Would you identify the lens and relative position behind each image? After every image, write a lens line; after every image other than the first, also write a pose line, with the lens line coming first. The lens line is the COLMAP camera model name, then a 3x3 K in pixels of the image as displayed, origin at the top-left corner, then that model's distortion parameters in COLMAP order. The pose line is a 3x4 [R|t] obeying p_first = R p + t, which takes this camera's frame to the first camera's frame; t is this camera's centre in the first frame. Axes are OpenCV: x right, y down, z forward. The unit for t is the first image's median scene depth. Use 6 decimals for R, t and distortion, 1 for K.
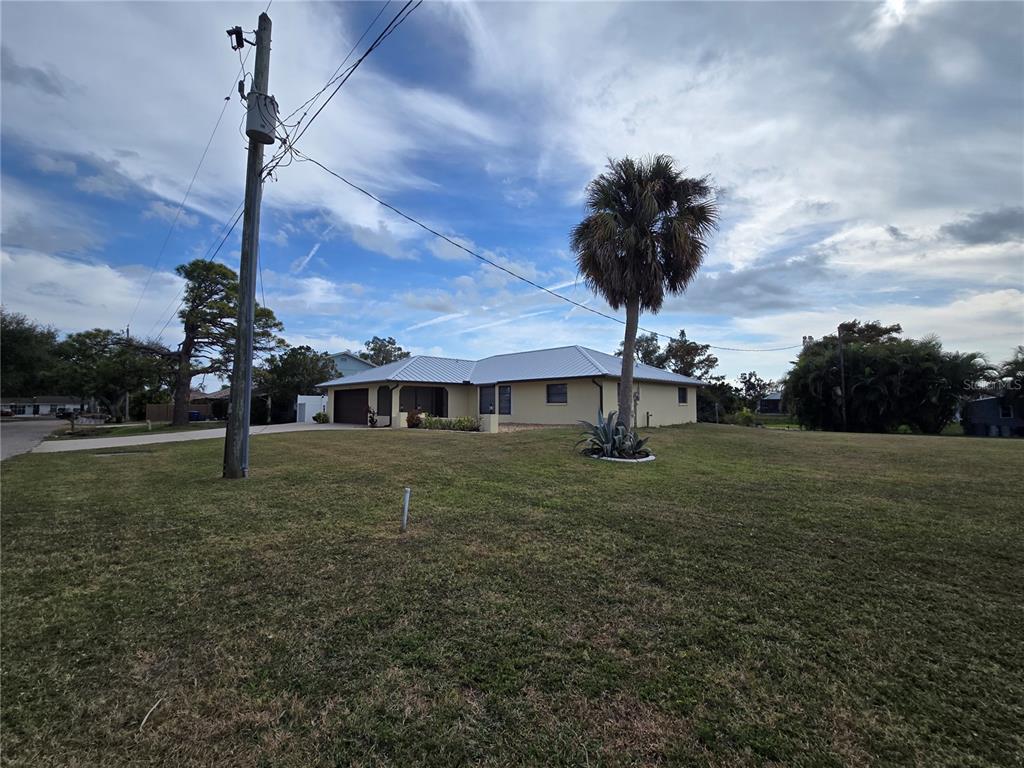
lens RADIAL K [[420.7, 0, 519.9], [0, 420.7, 389.5], [0, 0, 1]] dist [0.002783, 0.000107]
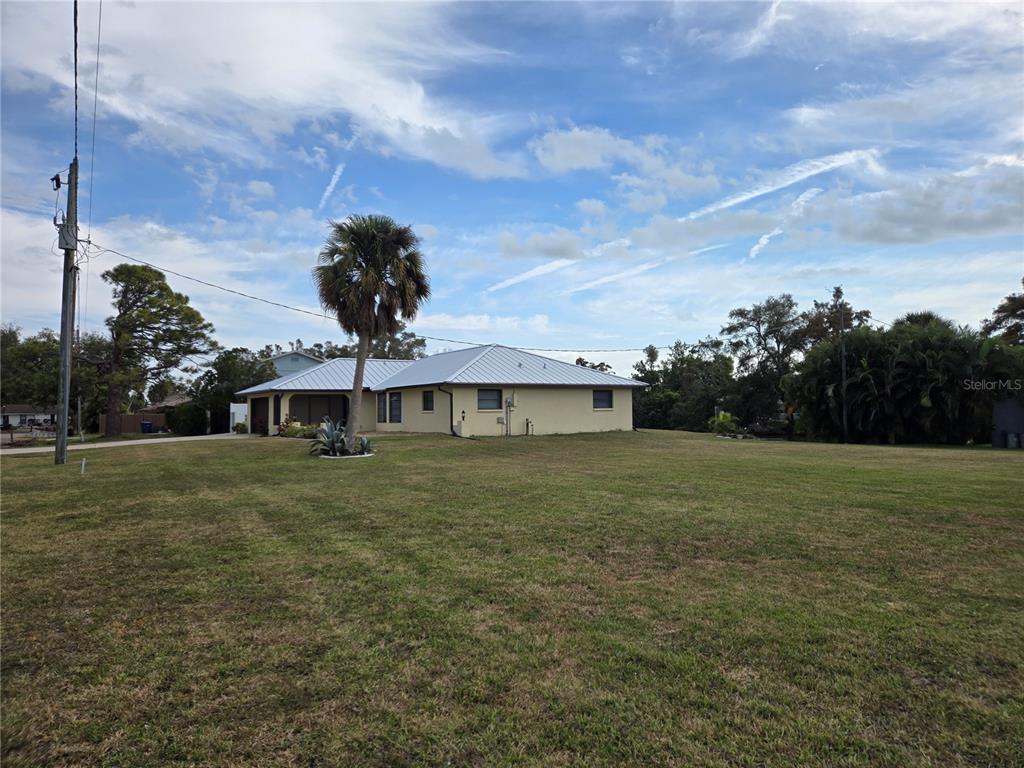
lens RADIAL K [[679.4, 0, 538.7], [0, 679.4, 395.0], [0, 0, 1]] dist [0.076320, -0.064645]
pose [[0.978168, -0.015912, -0.207204, 0.428028], [0.020032, 0.999641, 0.017801, -0.017258], [0.206847, -0.021563, 0.978136, -0.310612]]
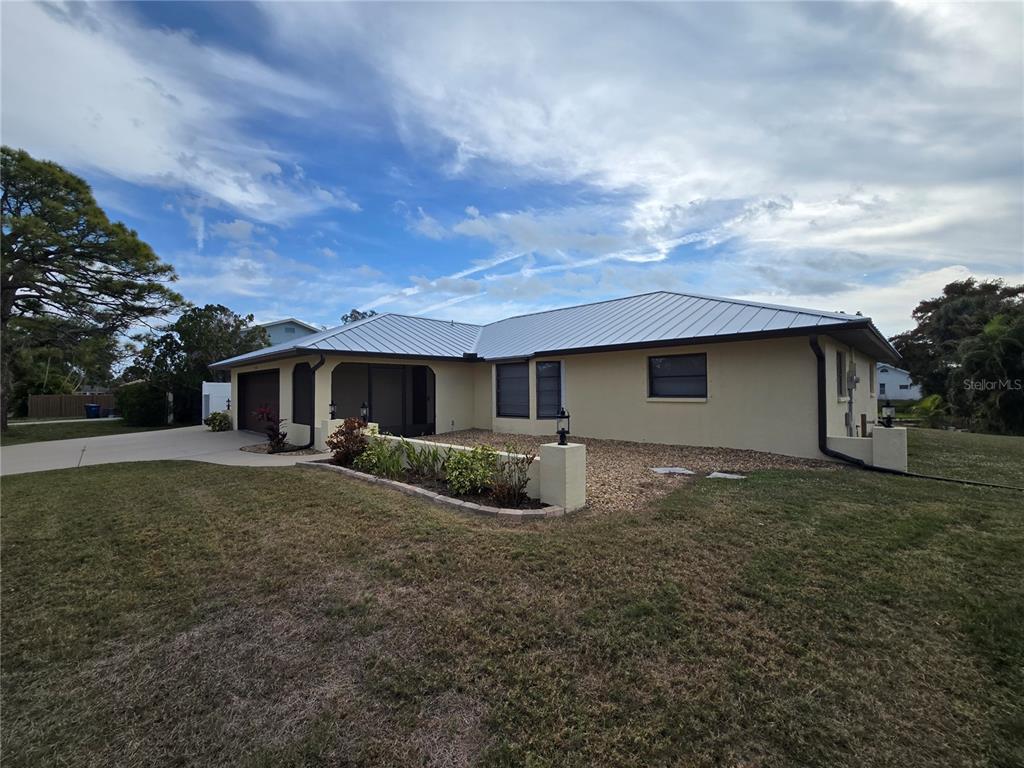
lens RADIAL K [[420.7, 0, 514.3], [0, 420.7, 388.6], [0, 0, 1]] dist [0.002783, 0.000107]
pose [[0.999978, -0.006613, -0.000309, -0.054663], [0.006620, 0.999326, 0.036115, 0.003688], [0.000070, -0.036116, 0.999348, 0.361308]]
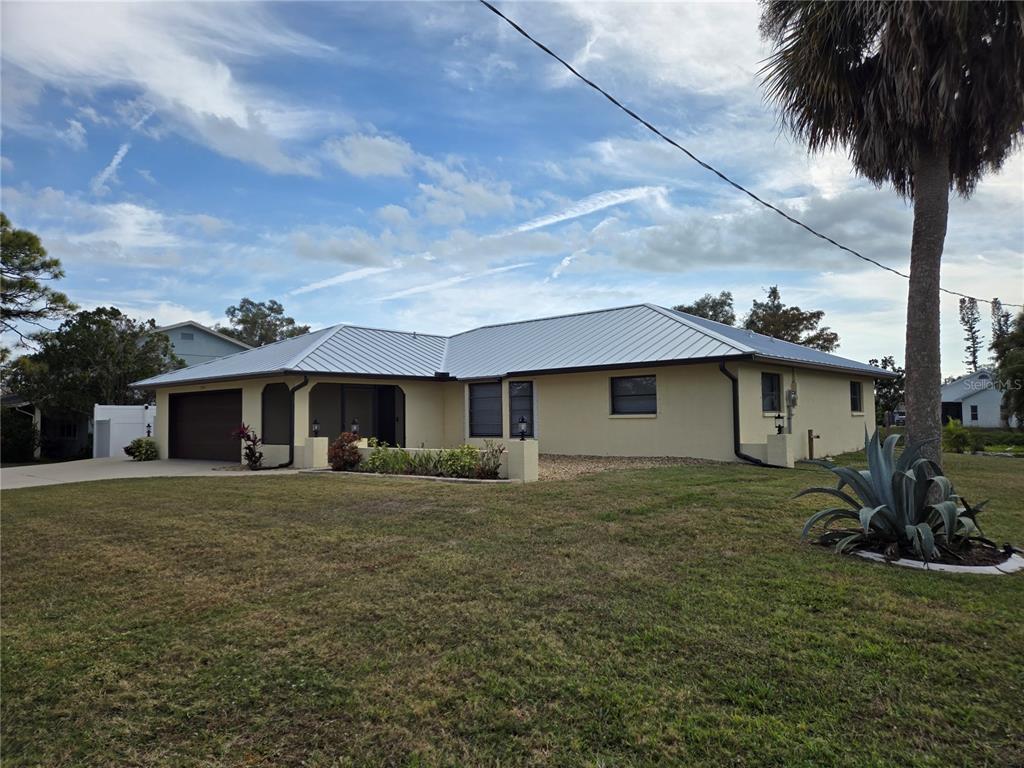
lens RADIAL K [[679.4, 0, 518.9], [0, 679.4, 397.1], [0, 0, 1]] dist [0.076320, -0.064645]
pose [[0.998317, -0.010043, 0.057113, -0.061186], [0.009574, 0.999918, 0.008481, 0.002474], [-0.057193, -0.007920, 0.998332, 0.132252]]
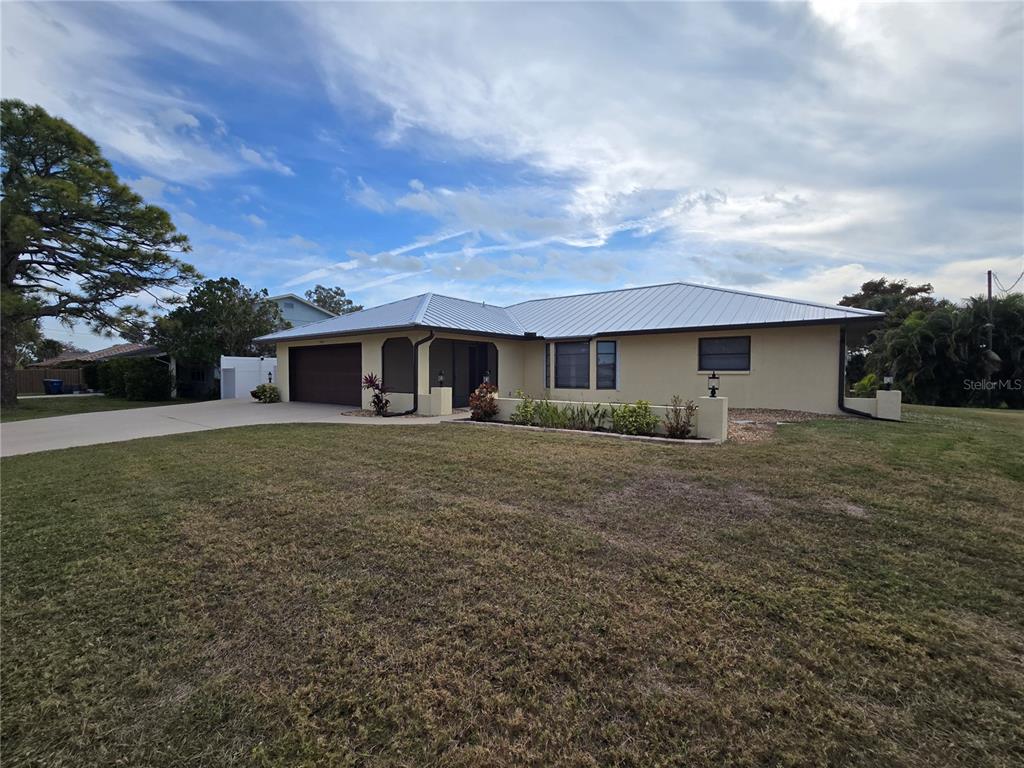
lens RADIAL K [[420.7, 0, 512.7], [0, 420.7, 388.0], [0, 0, 1]] dist [0.002783, 0.000107]
pose [[0.991049, -0.002556, 0.133477, -0.175210], [-0.007985, 0.996892, 0.078380, 0.008563], [-0.133262, -0.078744, 0.987948, 0.308788]]
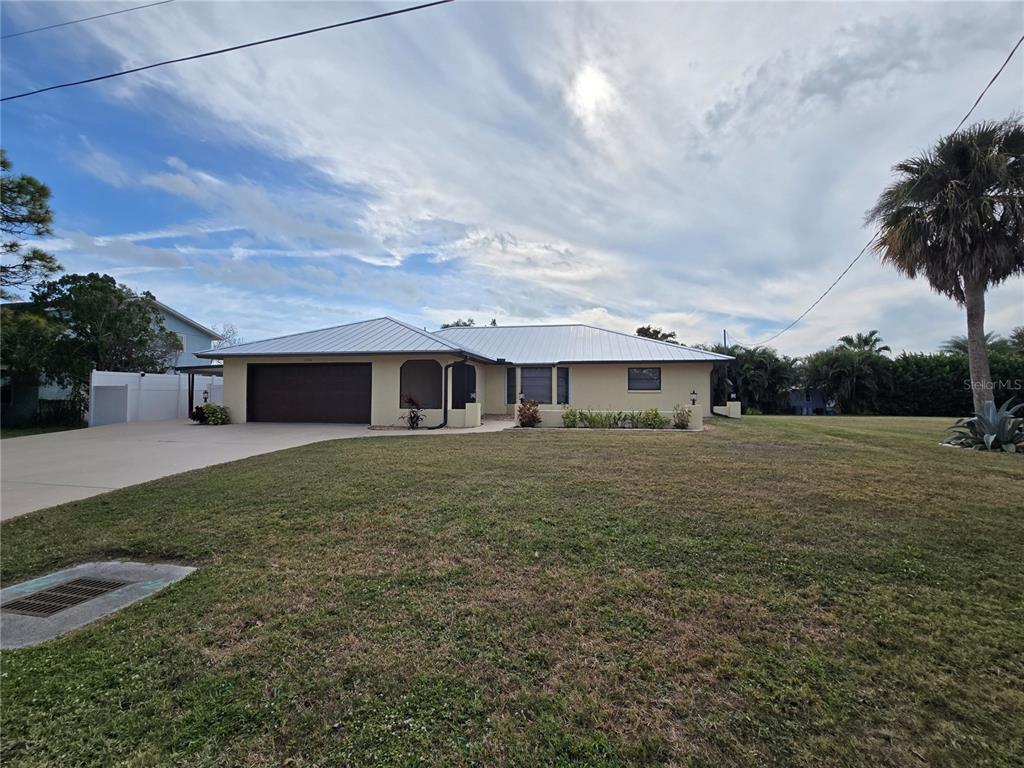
lens RADIAL K [[420.7, 0, 507.7], [0, 420.7, 392.2], [0, 0, 1]] dist [0.002783, 0.000107]
pose [[0.828254, 0.003950, 0.560339, -0.396985], [-0.026221, 0.999153, 0.031714, 0.010715], [-0.559739, -0.040960, 0.827656, 0.295818]]
